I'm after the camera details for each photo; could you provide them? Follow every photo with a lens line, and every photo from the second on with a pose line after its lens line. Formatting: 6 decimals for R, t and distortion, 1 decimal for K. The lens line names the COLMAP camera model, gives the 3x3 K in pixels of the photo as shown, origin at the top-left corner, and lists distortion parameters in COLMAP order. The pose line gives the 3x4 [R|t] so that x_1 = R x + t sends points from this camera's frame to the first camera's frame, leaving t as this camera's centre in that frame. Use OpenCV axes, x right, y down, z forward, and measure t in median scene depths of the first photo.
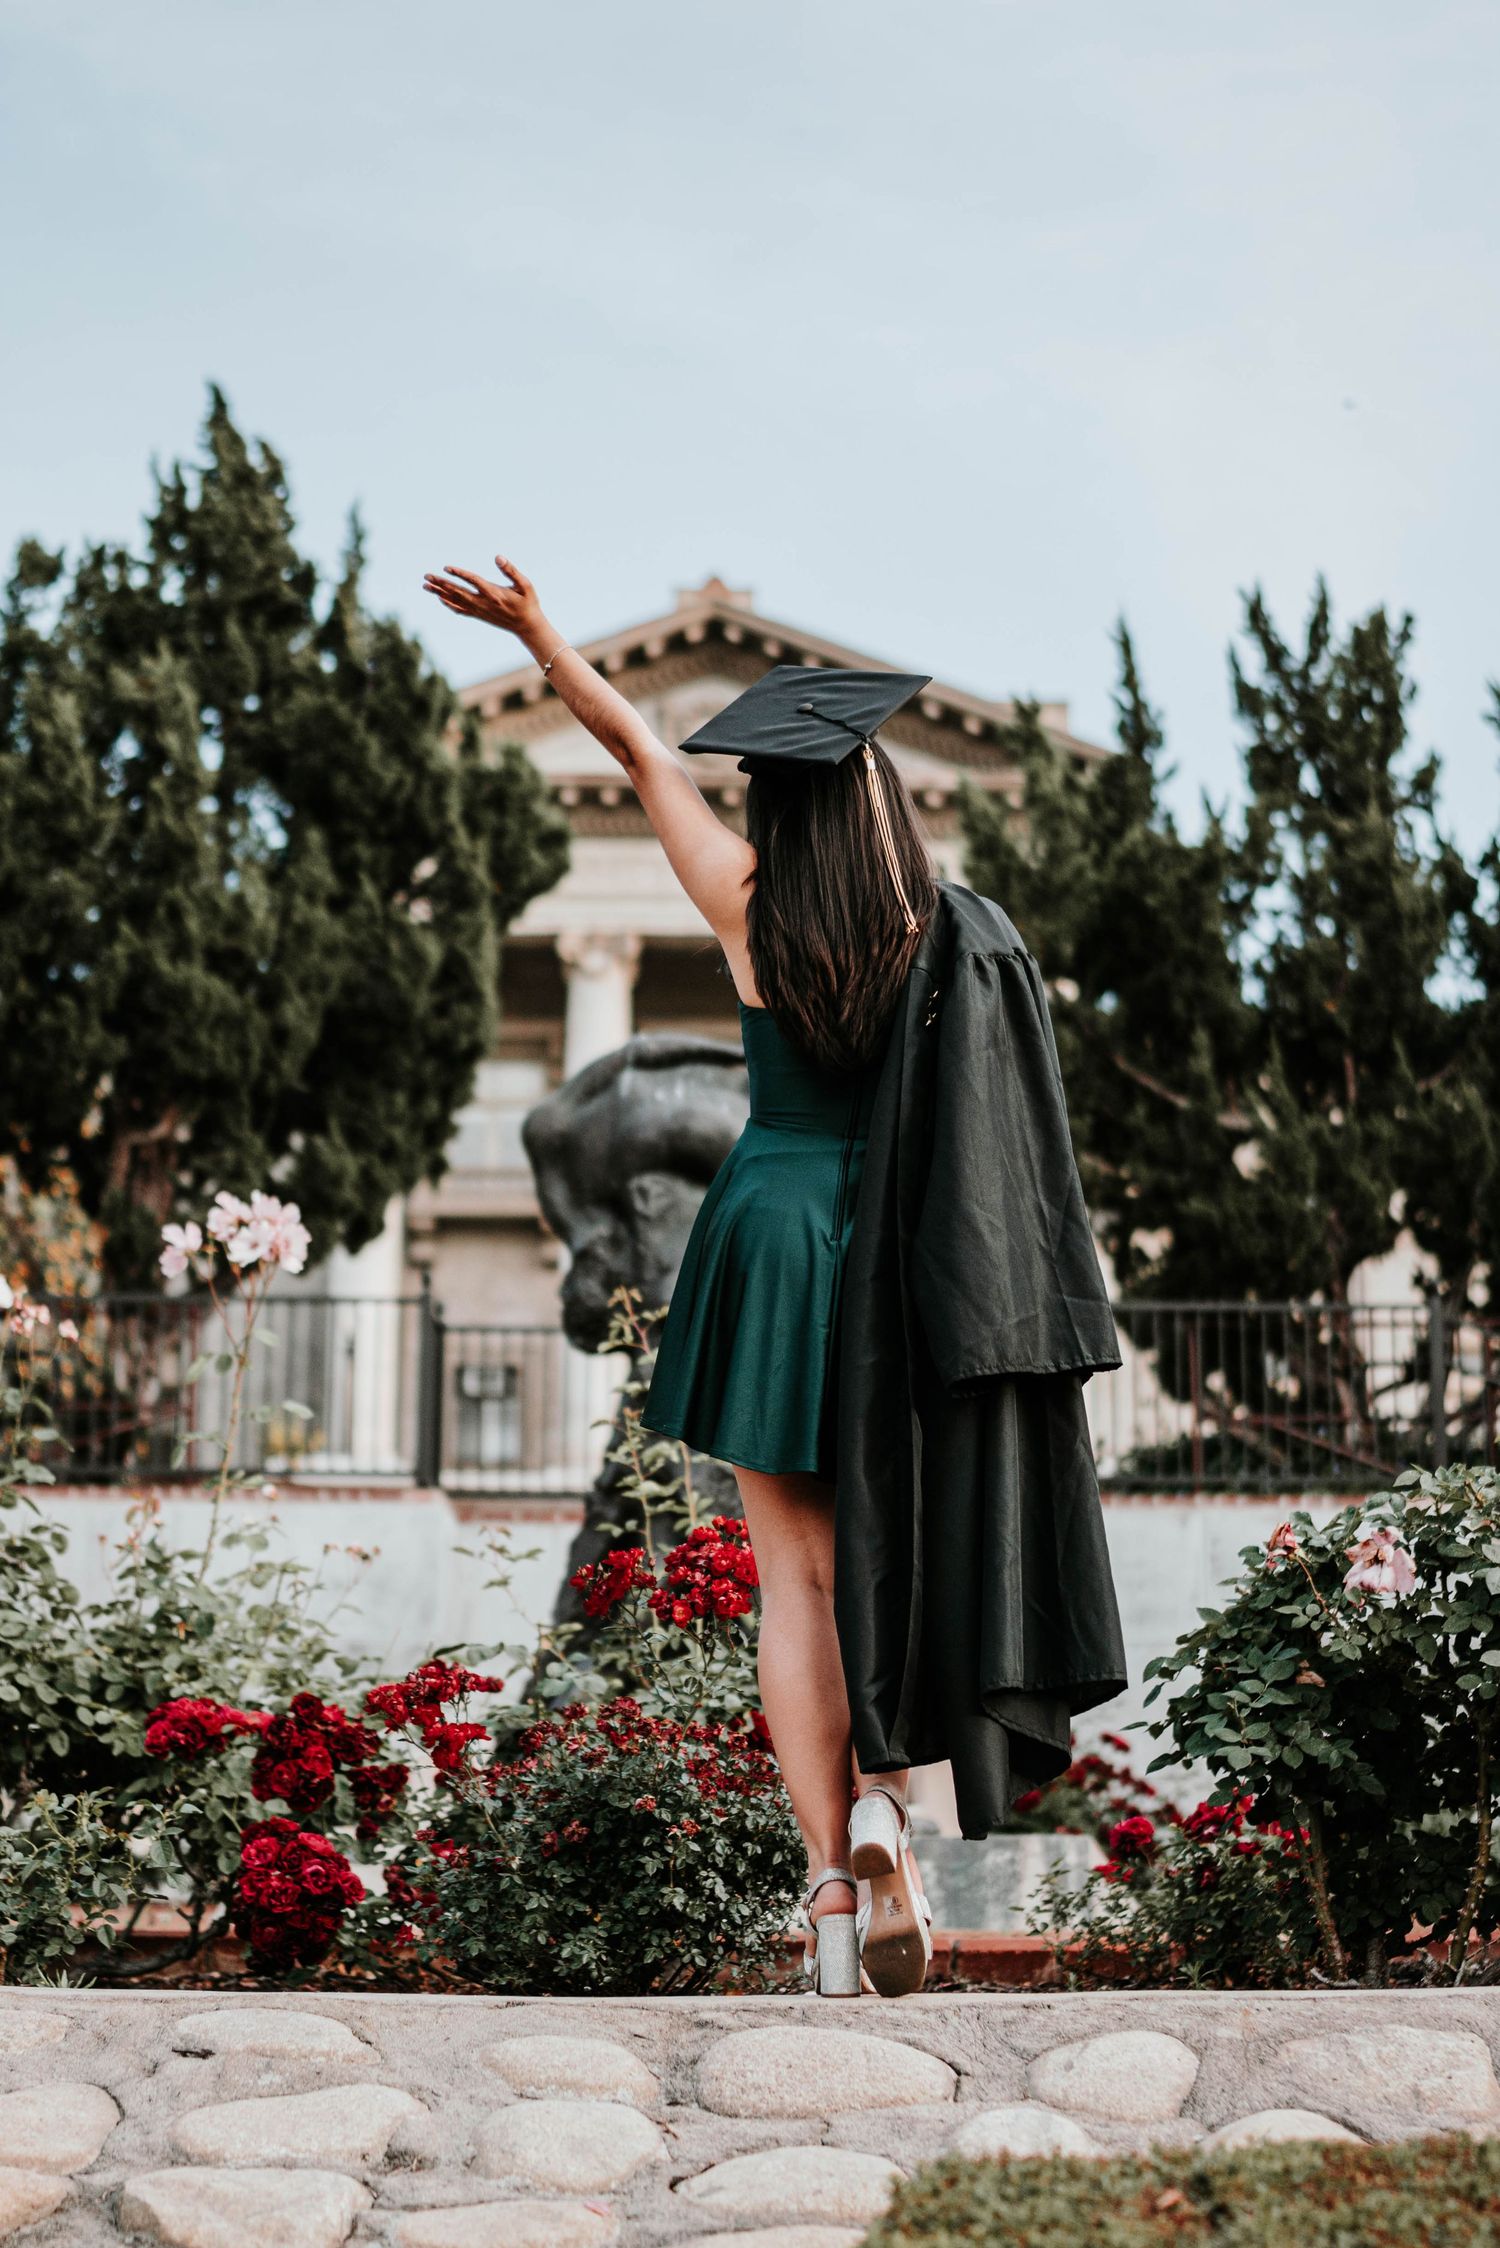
lens RADIAL K [[3211.5, 0, 756.9], [0, 3211.5, 1210.2], [0, 0, 1]] dist [-0.157946, 0.081378]
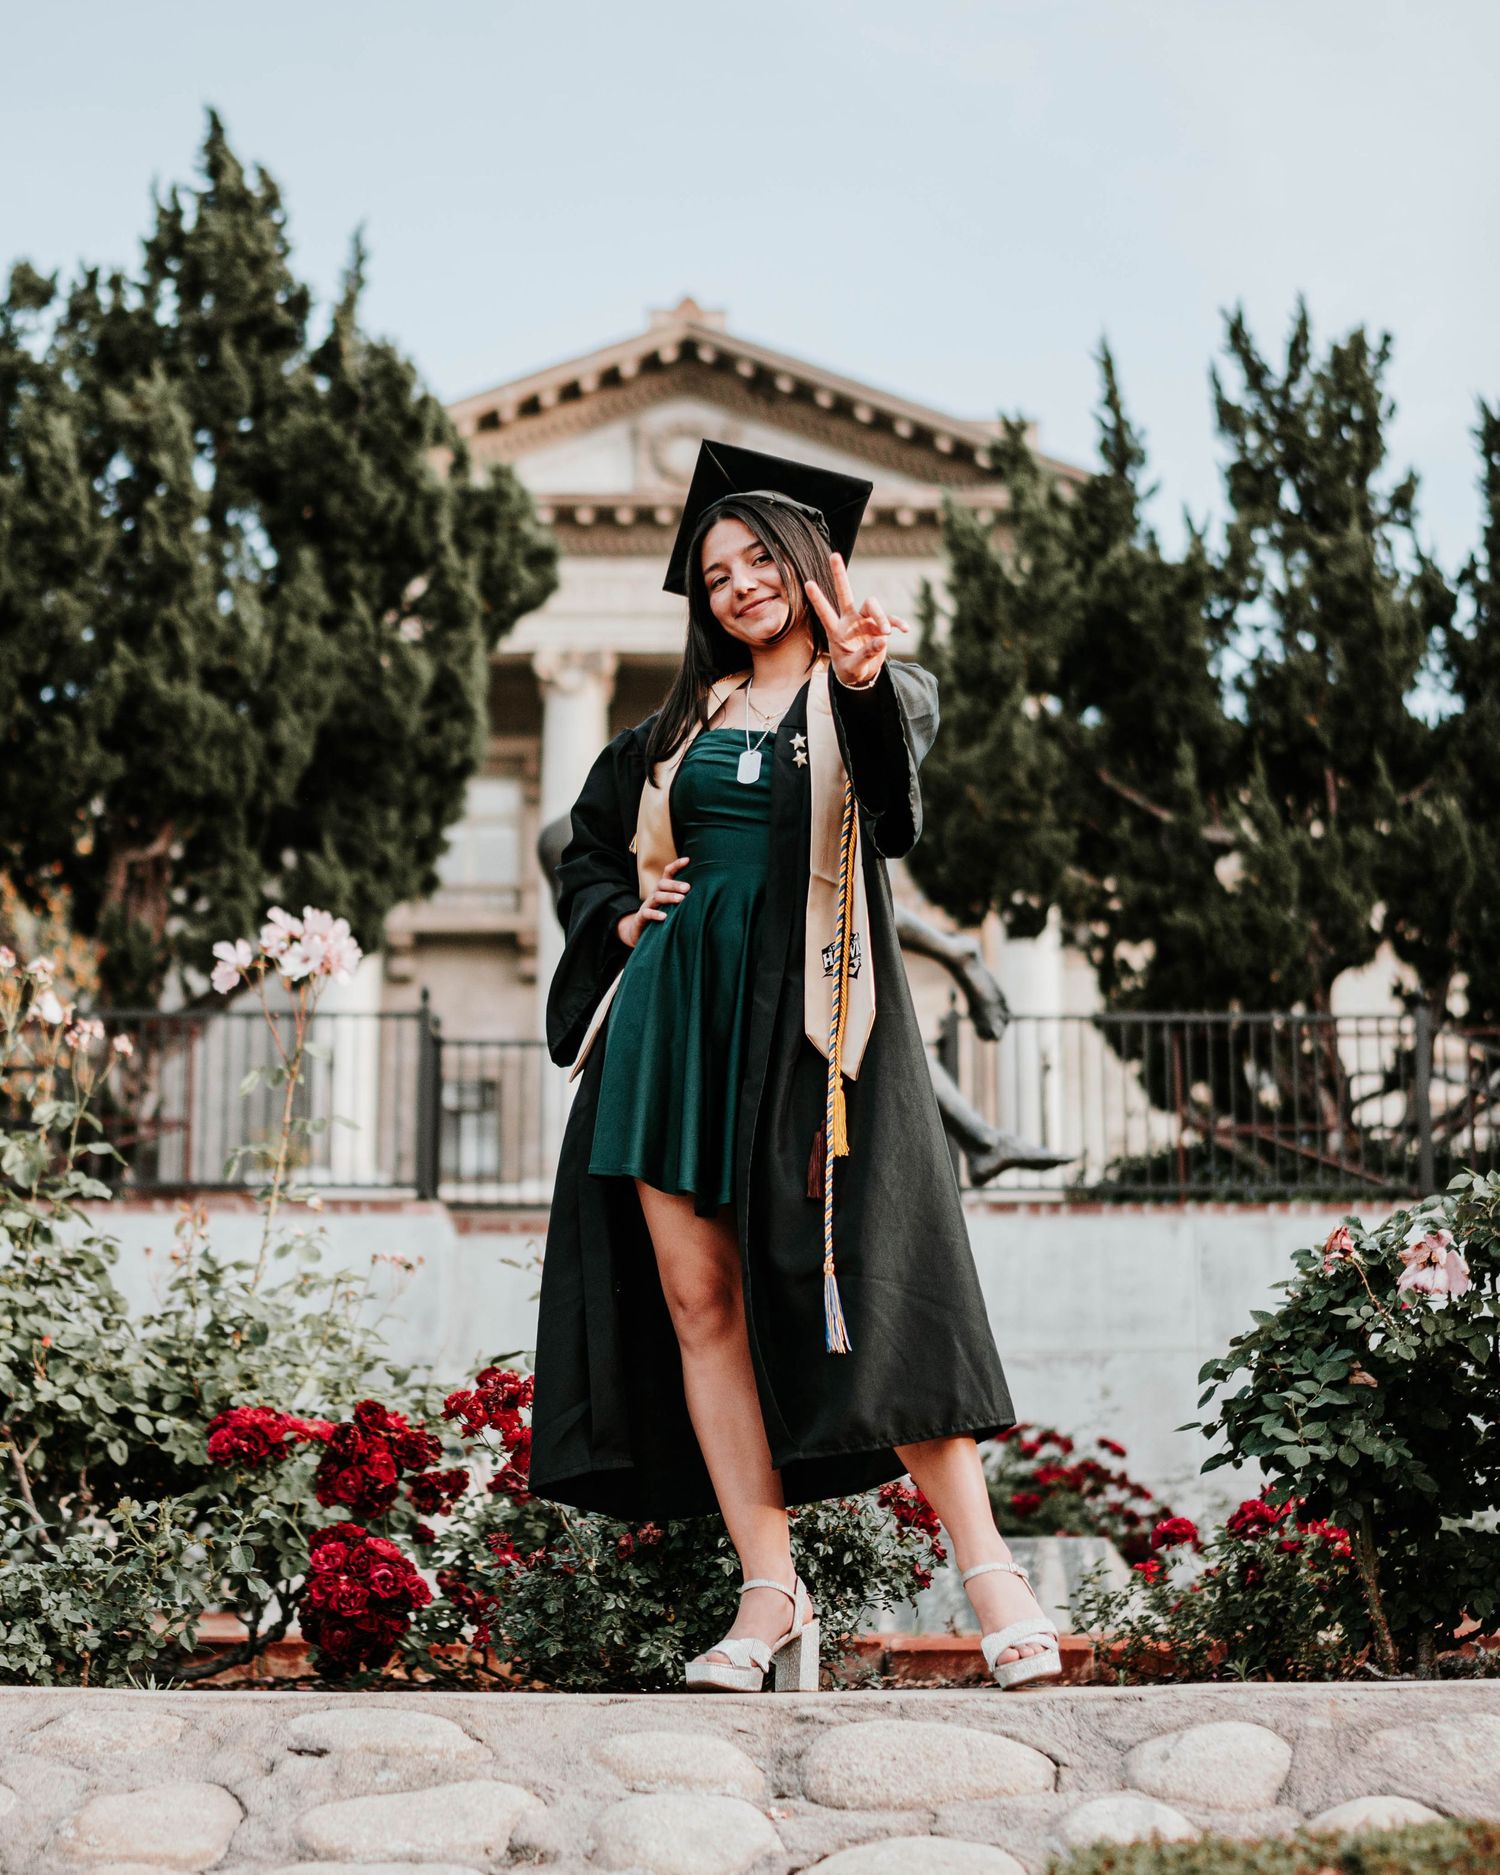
lens RADIAL K [[3182.2, 0, 750.0], [0, 3182.2, 937.5], [0, 0, 1]] dist [-0.160150, 0.110147]
pose [[0.999945, -0.004453, 0.009452, -0.028047], [0.004414, 0.999982, 0.004097, 0.000396], [-0.009470, -0.004055, 0.999947, -0.007801]]
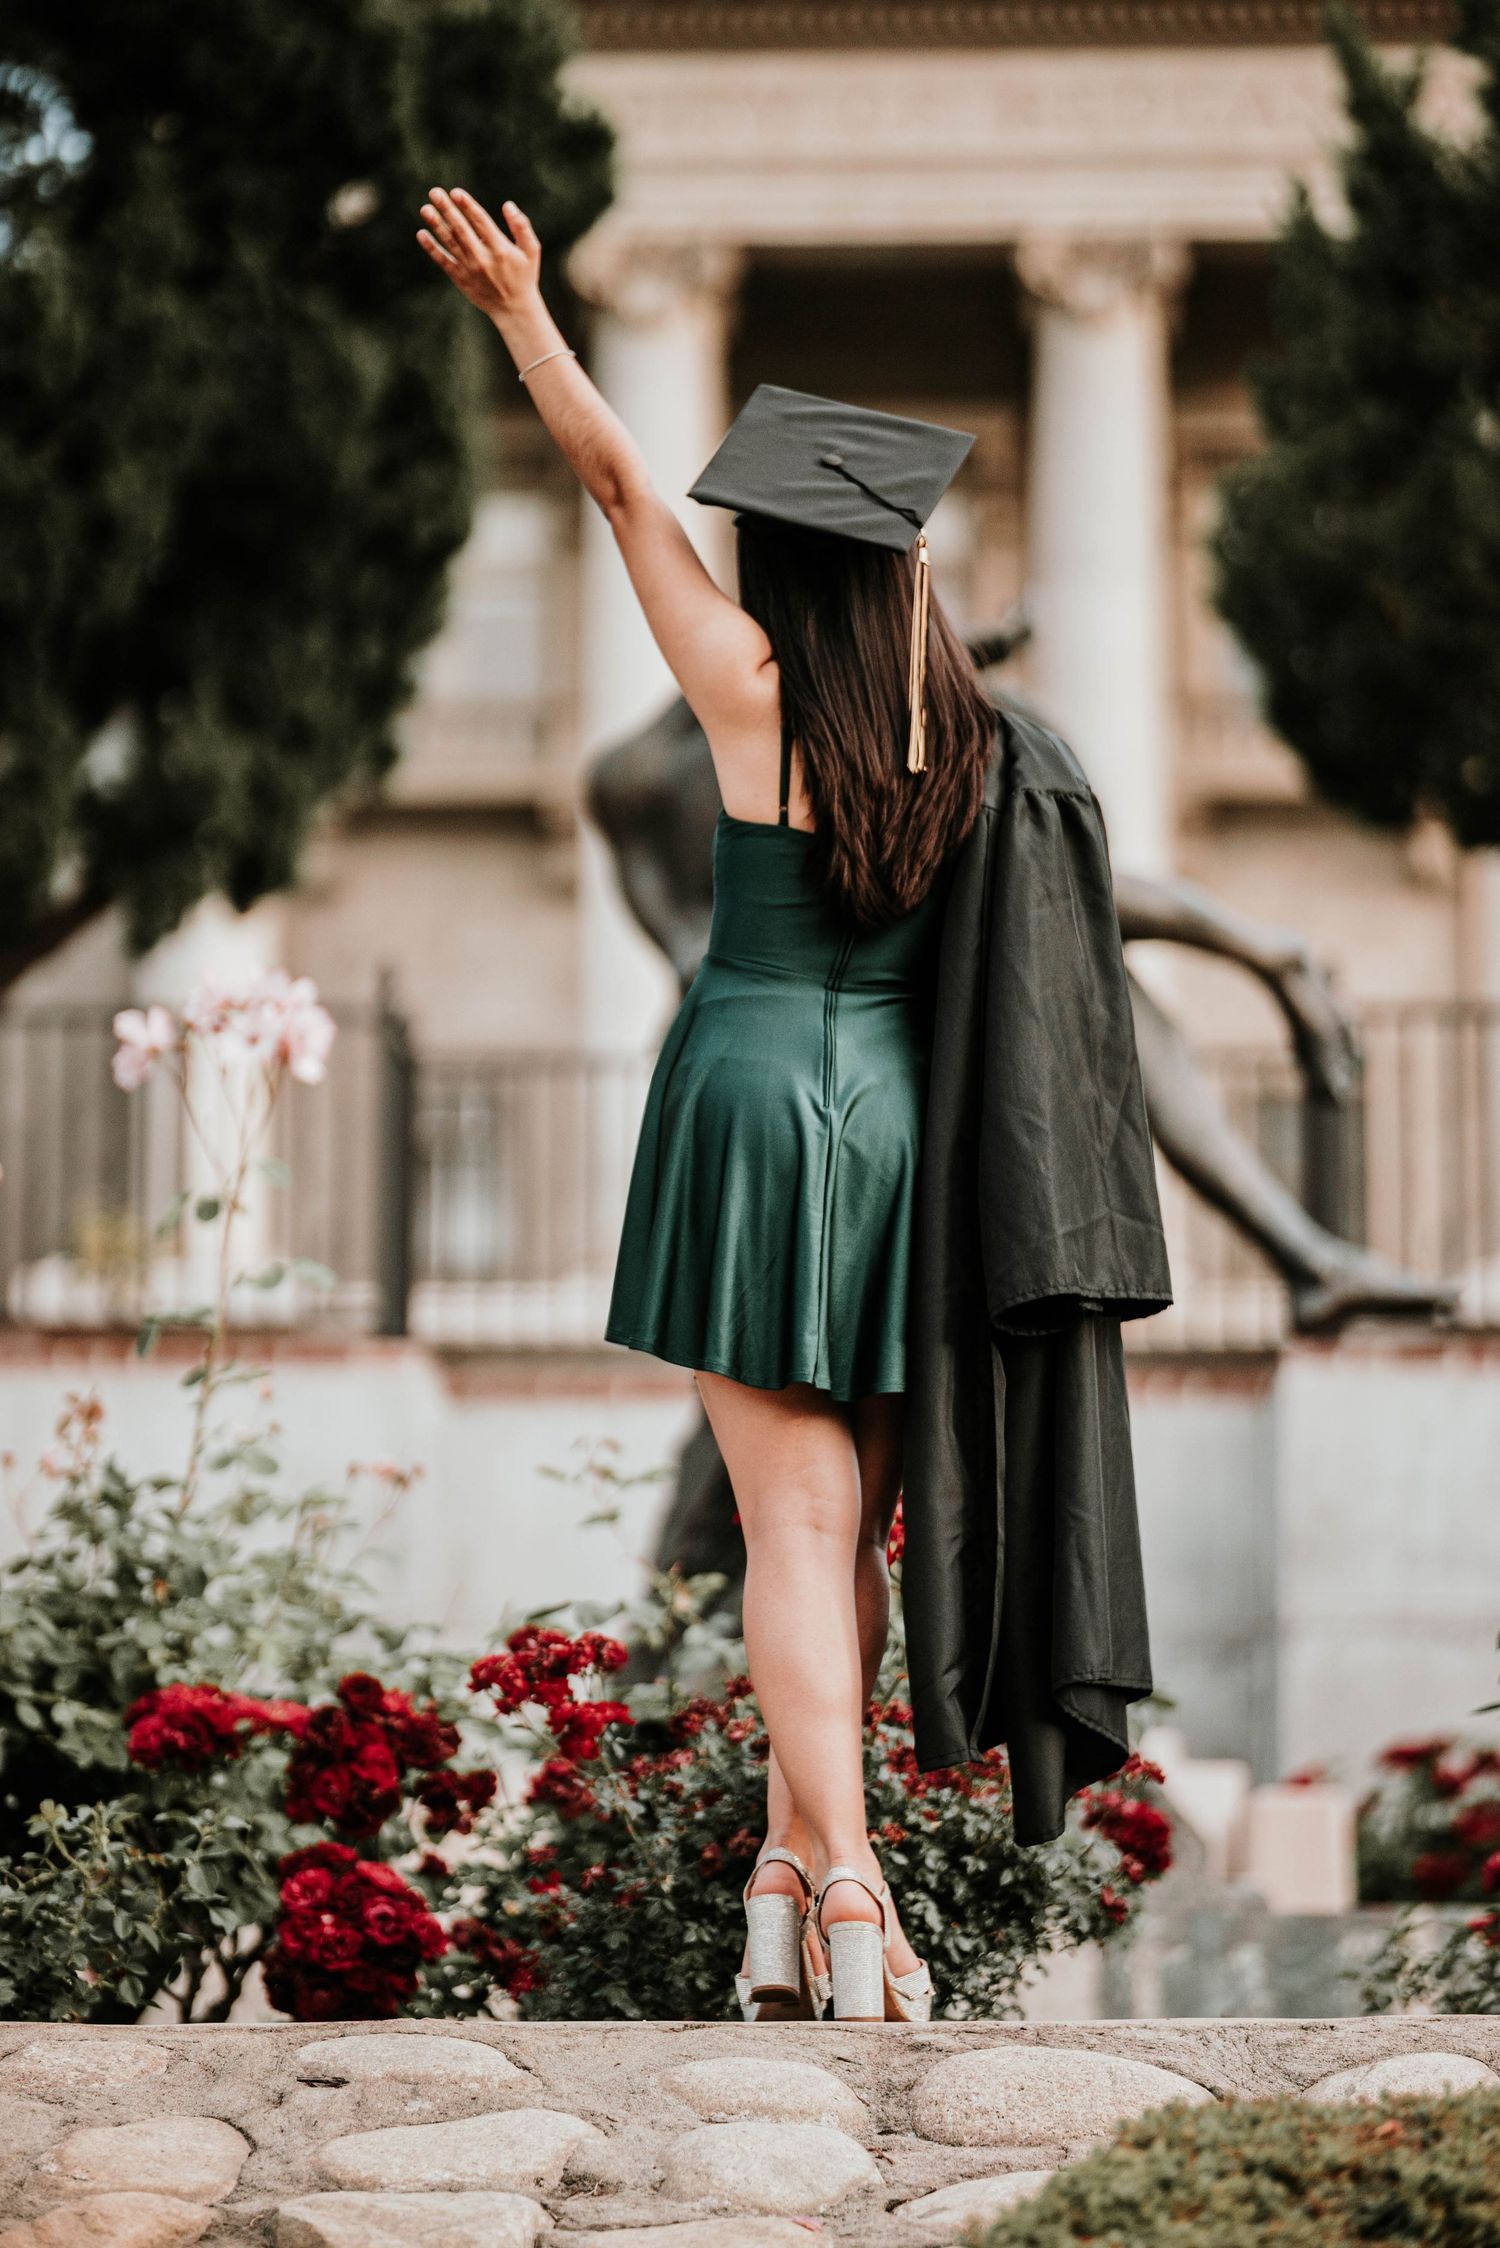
lens RADIAL K [[6651.6, 0, 750.0], [0, 6651.6, 1124.0], [0, 0, 1]] dist [0.210909, 0.693493]
pose [[0.999420, -0.009947, -0.032570, -0.000975], [0.011881, 0.998144, 0.059733, -0.062107], [0.031915, -0.060085, 0.997683, -0.495244]]
